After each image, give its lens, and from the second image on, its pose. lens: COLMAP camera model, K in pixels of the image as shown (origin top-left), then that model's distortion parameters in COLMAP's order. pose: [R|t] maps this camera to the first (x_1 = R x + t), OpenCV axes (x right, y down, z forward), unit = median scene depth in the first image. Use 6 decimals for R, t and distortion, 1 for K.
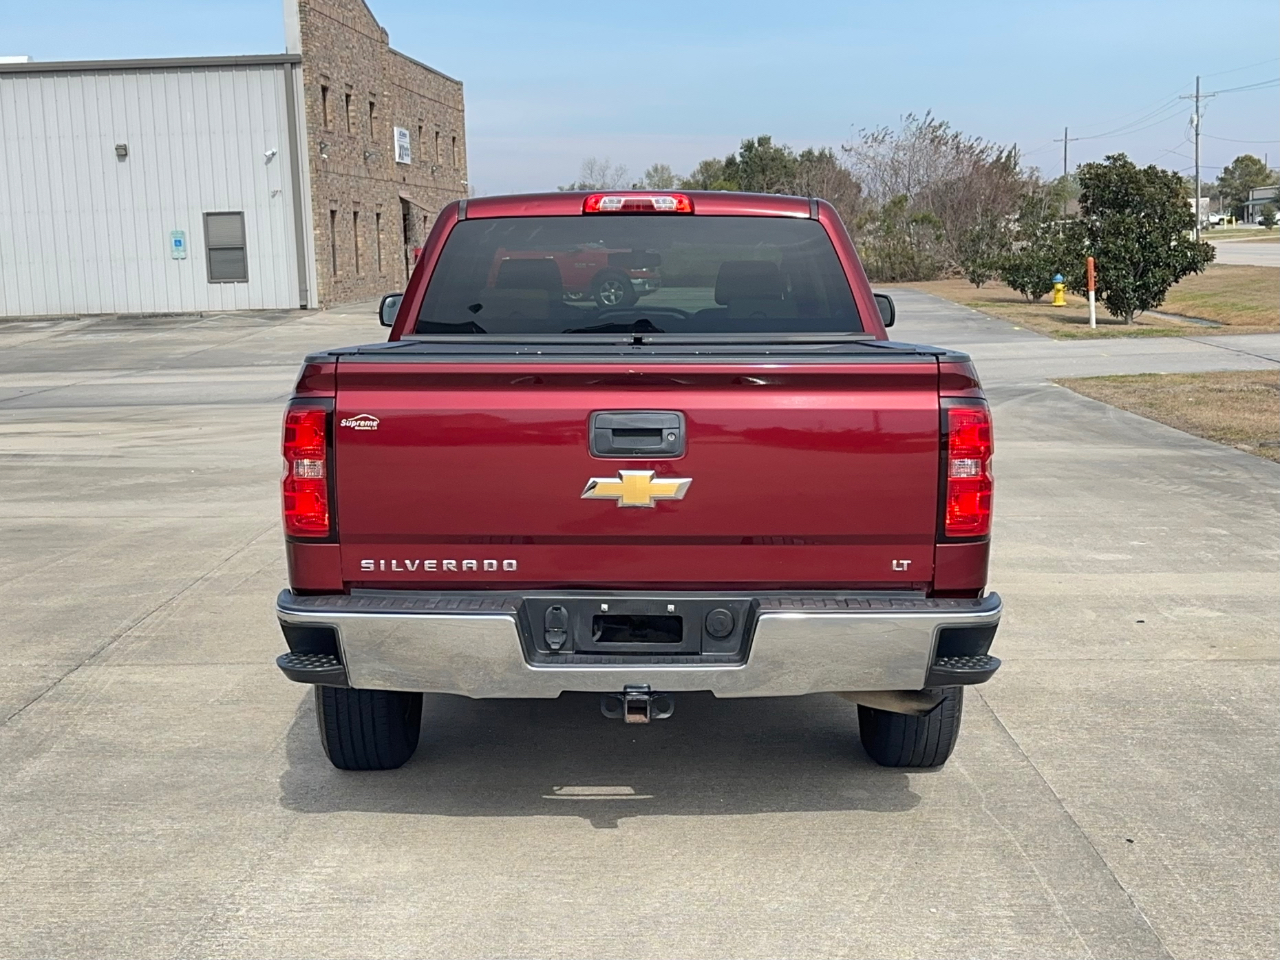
lens RADIAL K [[1905.4, 0, 626.3], [0, 1905.4, 479.9], [0, 0, 1]] dist [0.125455, 0.000000]
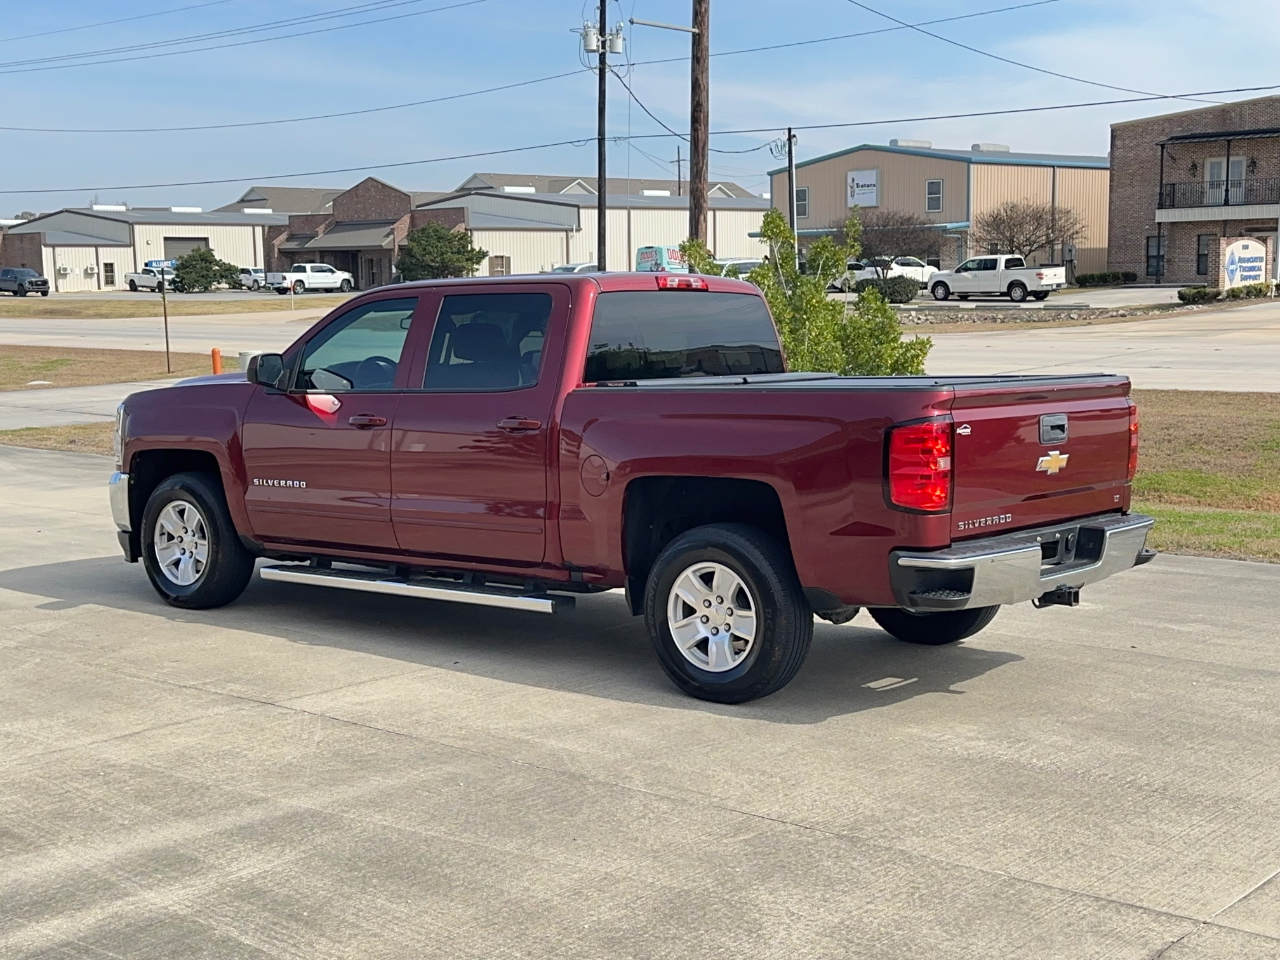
lens RADIAL K [[1756.3, 0, 649.7], [0, 1756.3, 484.0], [0, 0, 1]] dist [0.122867, 0.000000]
pose [[0.626967, -0.069607, 0.775930, -1.185392], [0.090165, 0.995791, 0.016475, -0.028521], [-0.773811, 0.059633, 0.630604, 0.278399]]
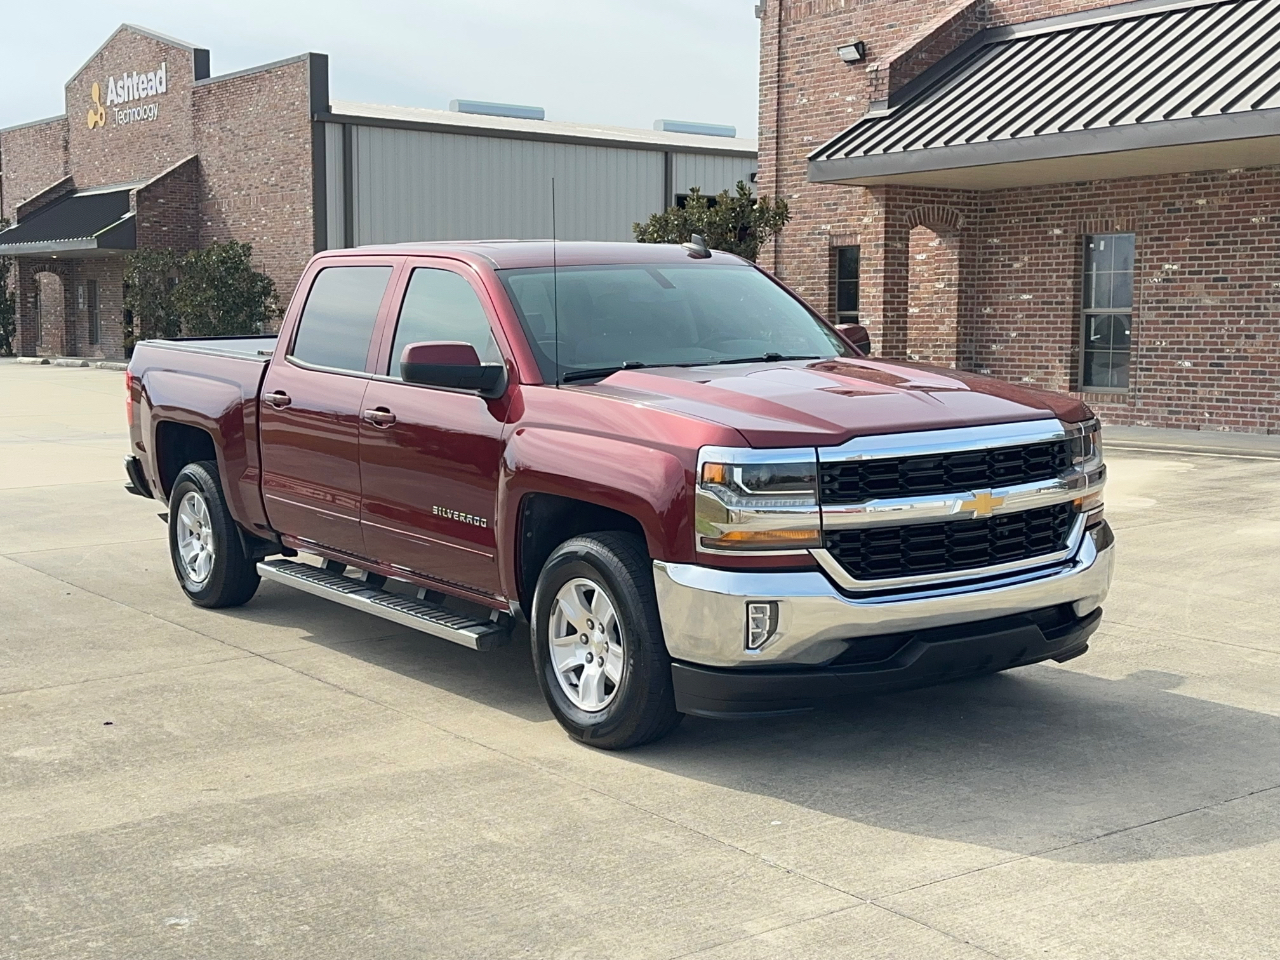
lens RADIAL K [[1756.3, 0, 639.6], [0, 1756.3, 475.8], [0, 0, 1]] dist [0.122867, 0.000000]
pose [[-0.811586, 0.081444, -0.578528, 0.769444], [-0.049833, 0.976976, 0.207446, -0.314580], [0.582104, 0.197190, -0.788842, 2.549624]]
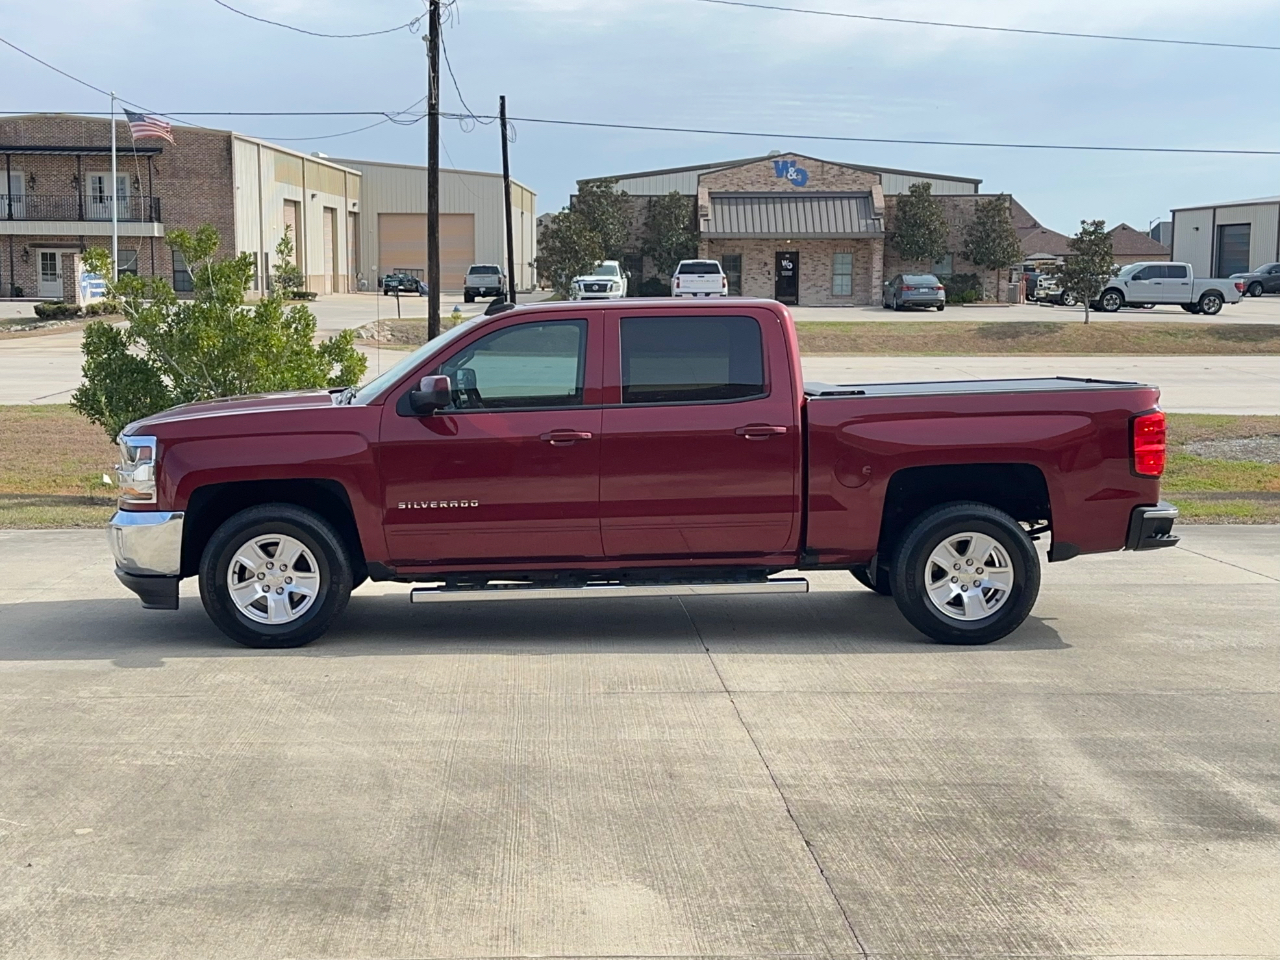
lens RADIAL K [[1756.3, 0, 603.0], [0, 1756.3, 483.2], [0, 0, 1]] dist [0.122867, 0.000000]
pose [[-0.037613, -0.083731, 0.995778, -1.764391], [0.124019, 0.988388, 0.087794, -0.175701], [-0.991567, 0.126797, -0.026792, 1.431910]]
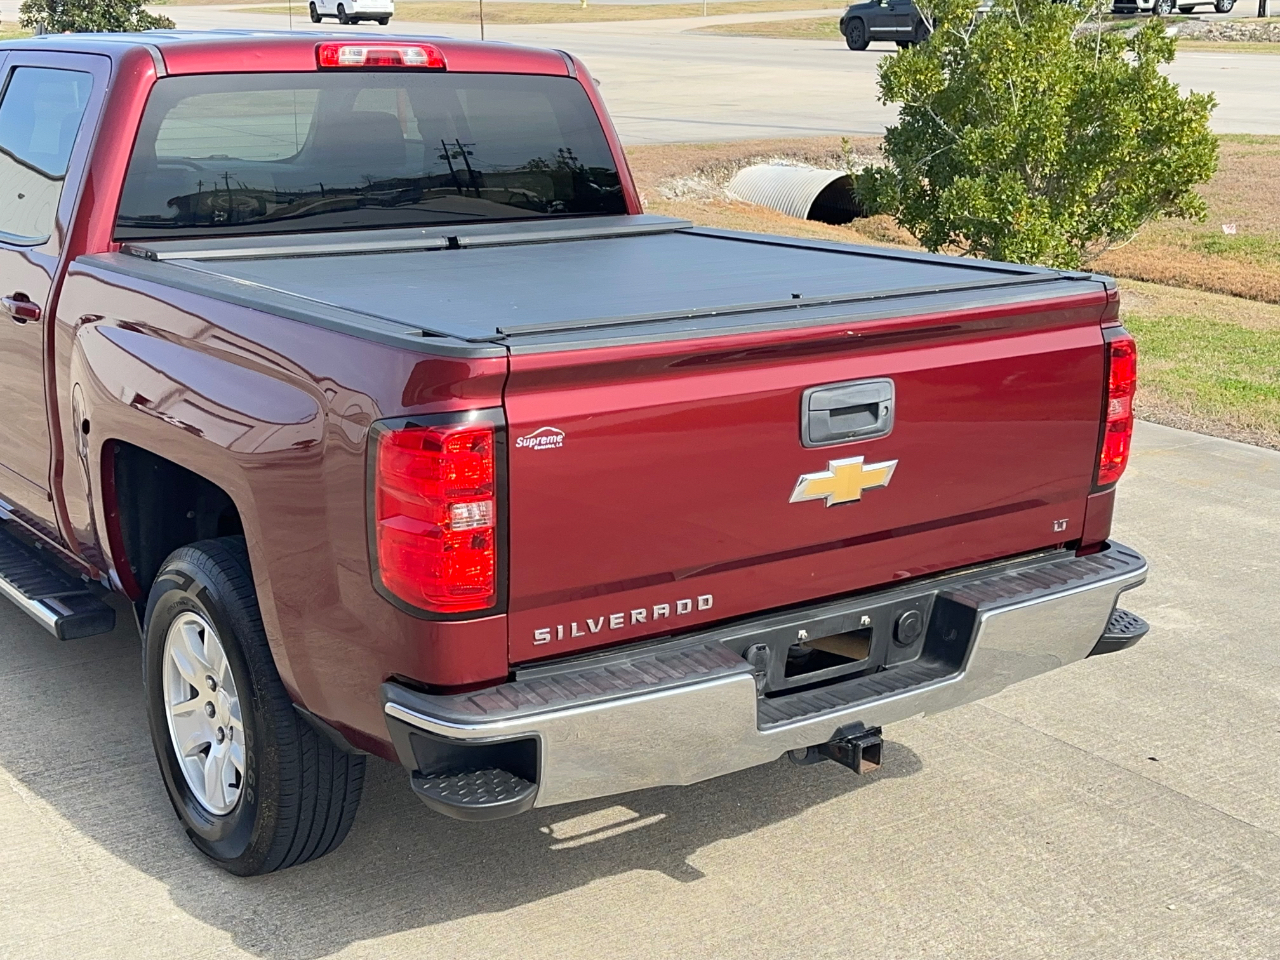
lens RADIAL K [[1756.3, 0, 639.7], [0, 1756.3, 482.3], [0, 0, 1]] dist [0.122867, 0.000000]
pose [[0.809932, -0.133477, 0.571134, -0.409860], [0.051633, 0.986207, 0.157259, -0.097226], [-0.584247, -0.097879, 0.805652, 0.405972]]
